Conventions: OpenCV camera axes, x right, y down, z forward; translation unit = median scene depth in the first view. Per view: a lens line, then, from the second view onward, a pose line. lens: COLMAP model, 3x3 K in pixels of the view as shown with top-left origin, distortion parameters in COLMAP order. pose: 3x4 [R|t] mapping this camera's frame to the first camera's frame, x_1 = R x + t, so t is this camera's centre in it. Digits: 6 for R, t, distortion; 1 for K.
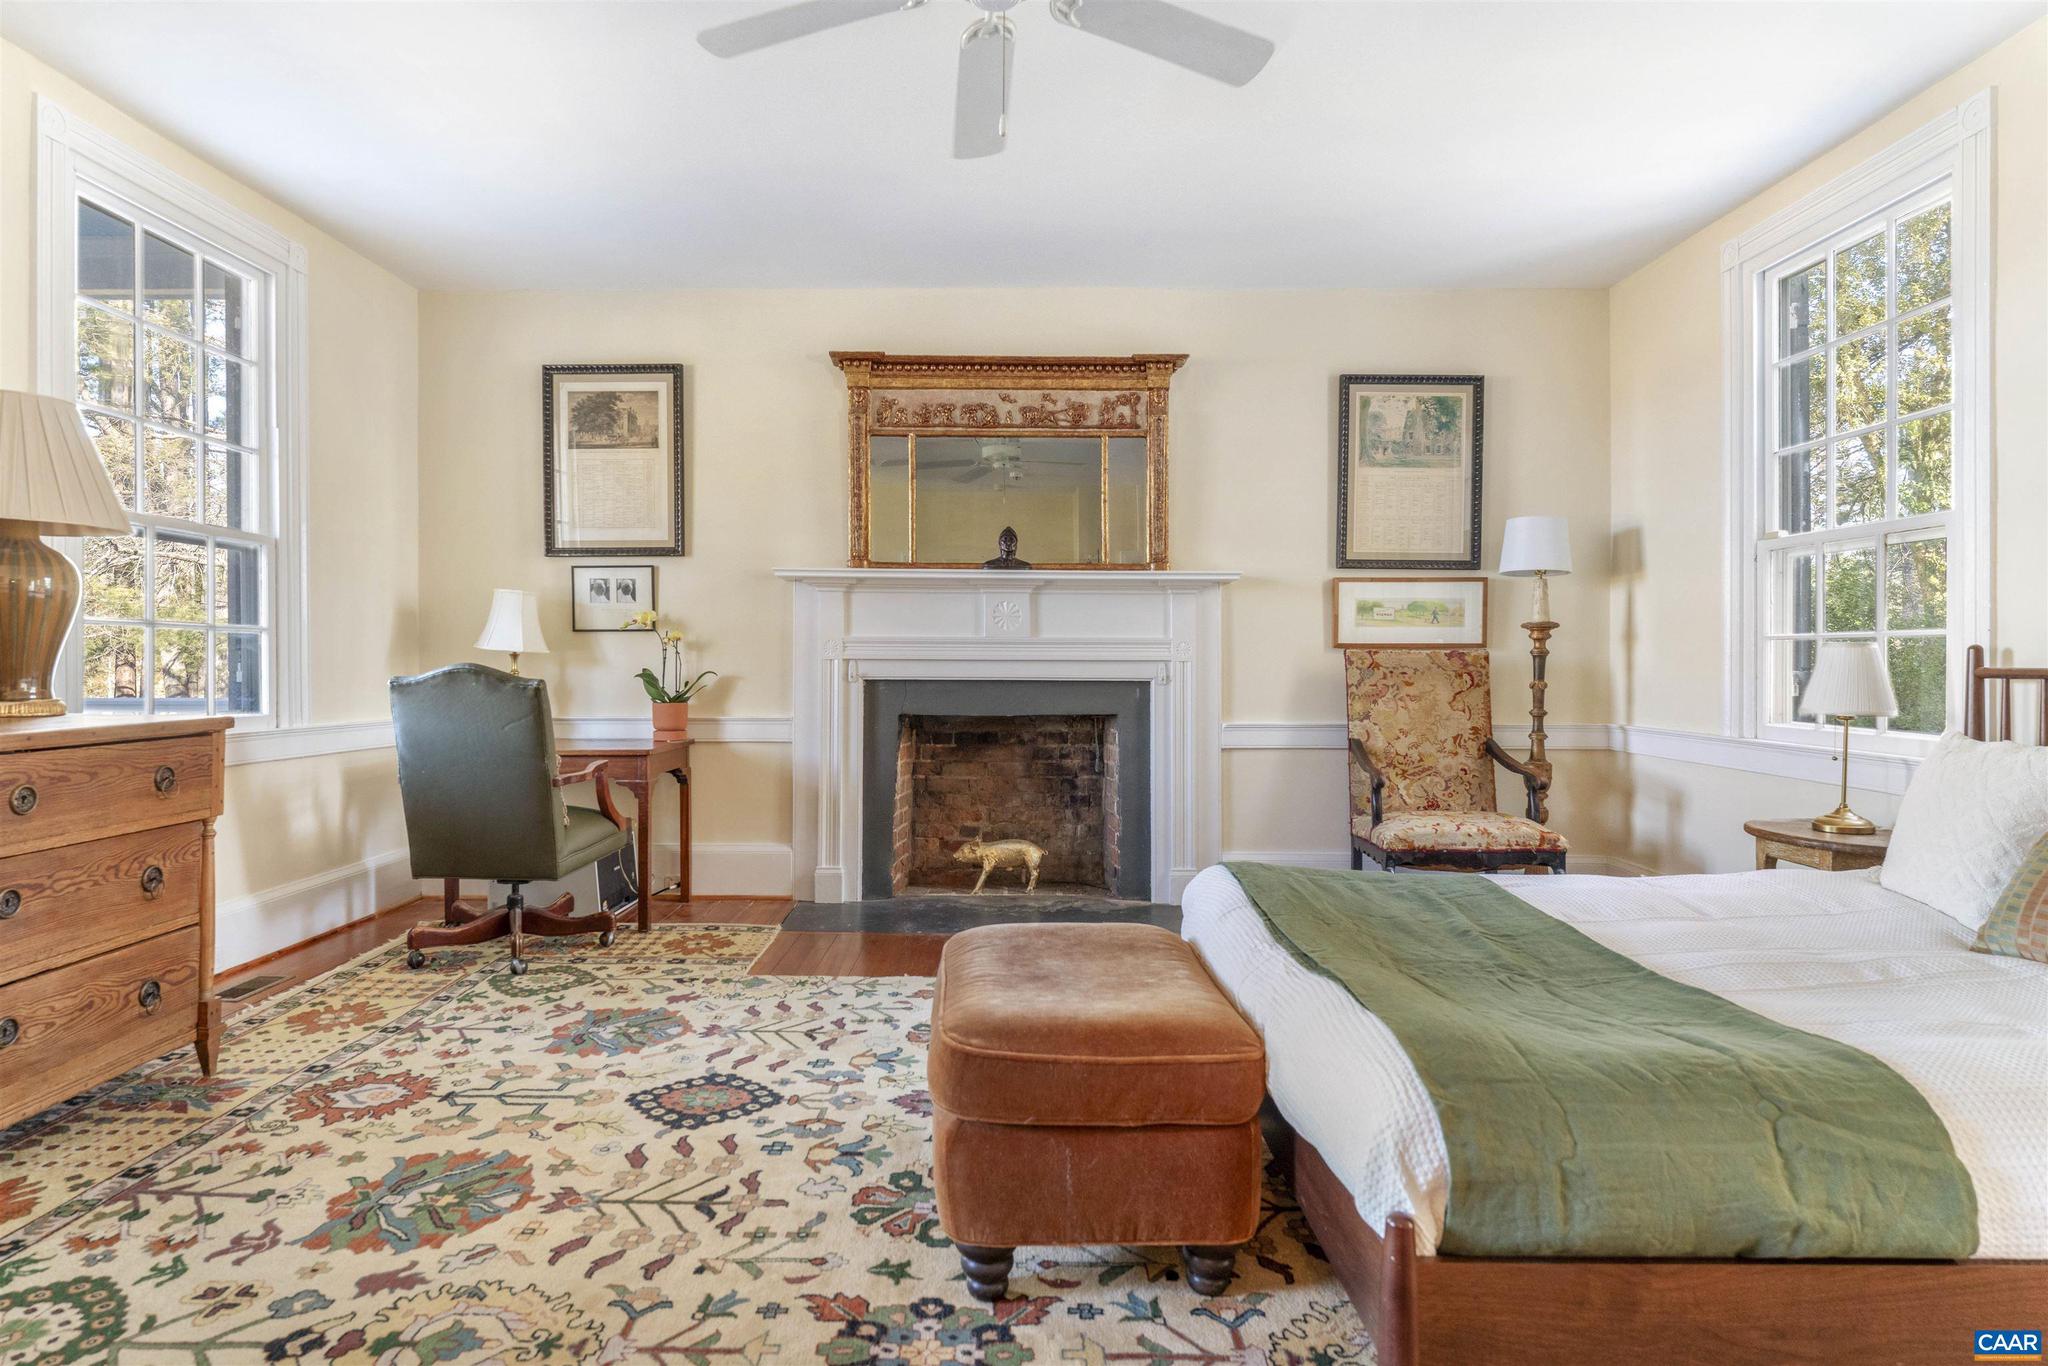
lens RADIAL K [[1102.8, 0, 1036.3], [0, 1102.8, 674.7], [0, 0, 1]] dist [0.007299, -0.002622]
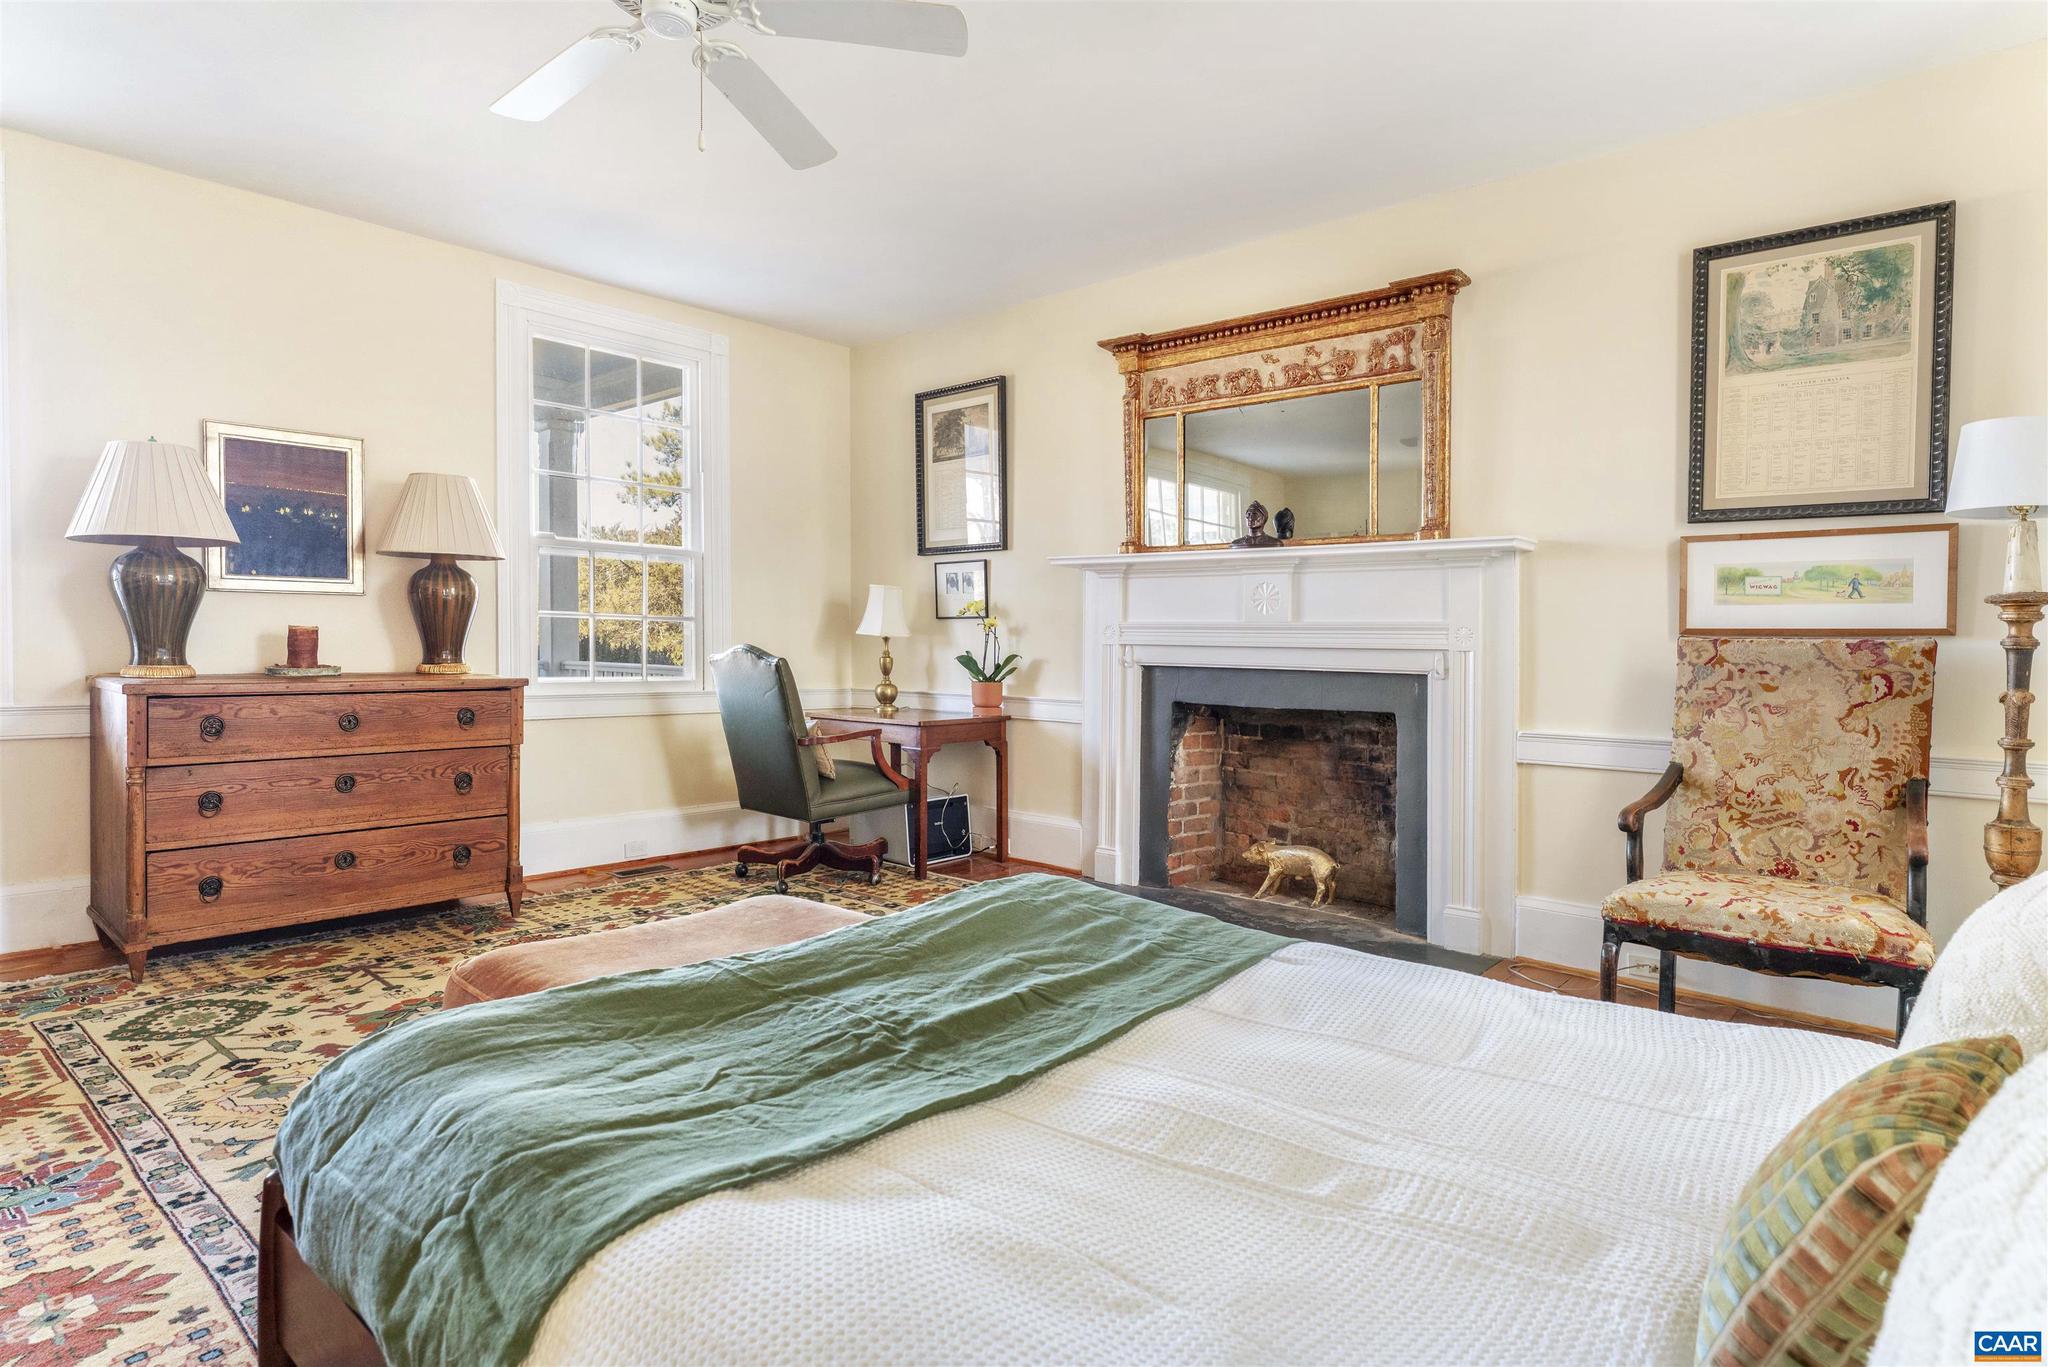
lens RADIAL K [[1102.8, 0, 1035.4], [0, 1102.8, 671.9], [0, 0, 1]] dist [0.007299, -0.002622]
pose [[0.757300, 0.025528, -0.652568, 0.426865], [-0.018573, 0.999673, 0.017552, -0.005118], [0.652803, -0.001172, 0.757527, 0.184373]]
